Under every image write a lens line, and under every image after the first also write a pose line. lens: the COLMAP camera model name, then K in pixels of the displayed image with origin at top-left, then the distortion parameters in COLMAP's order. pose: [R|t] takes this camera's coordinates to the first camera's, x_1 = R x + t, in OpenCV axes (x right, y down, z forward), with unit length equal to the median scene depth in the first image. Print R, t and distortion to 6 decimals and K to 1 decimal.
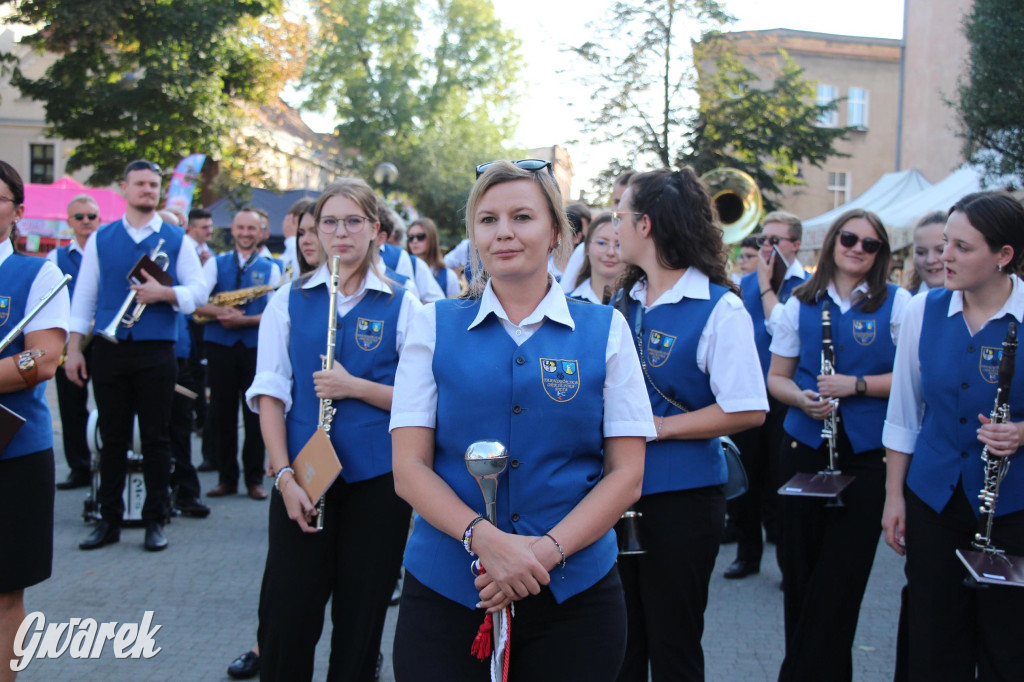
lens RADIAL K [[983.8, 0, 516.3], [0, 983.8, 336.5], [0, 0, 1]] dist [-0.130895, 0.231935]
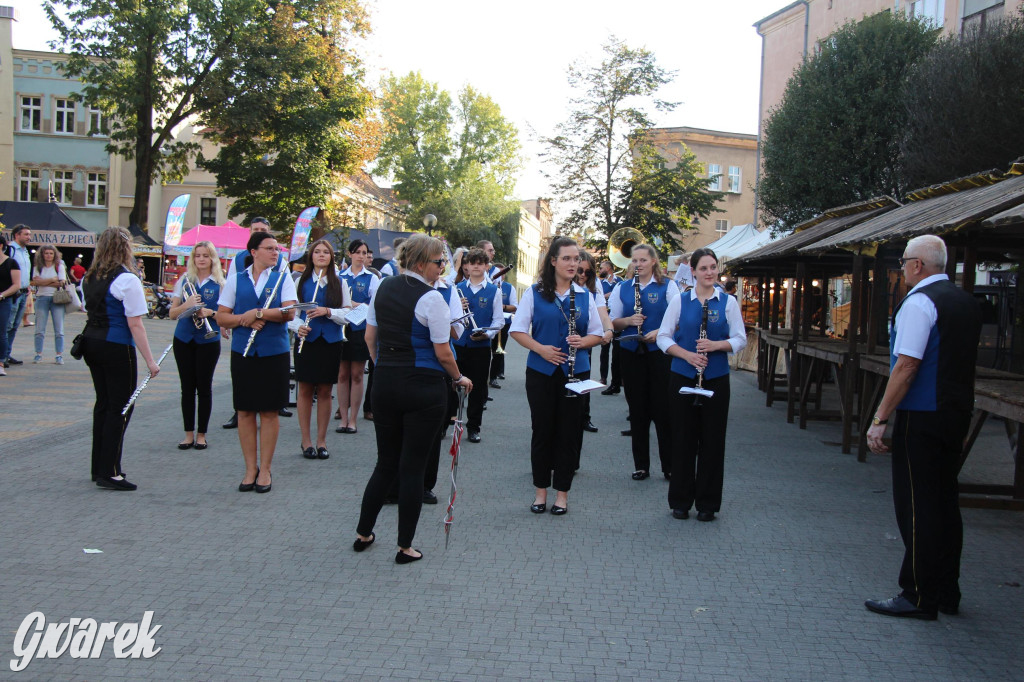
lens RADIAL K [[850.9, 0, 507.0], [0, 850.9, 345.7], [0, 0, 1]] dist [-0.186246, 0.175506]
pose [[0.999809, 0.011965, -0.015461, 0.014946], [-0.011847, 0.999900, 0.007673, 0.024291], [0.015551, -0.007488, 0.999851, -0.354003]]
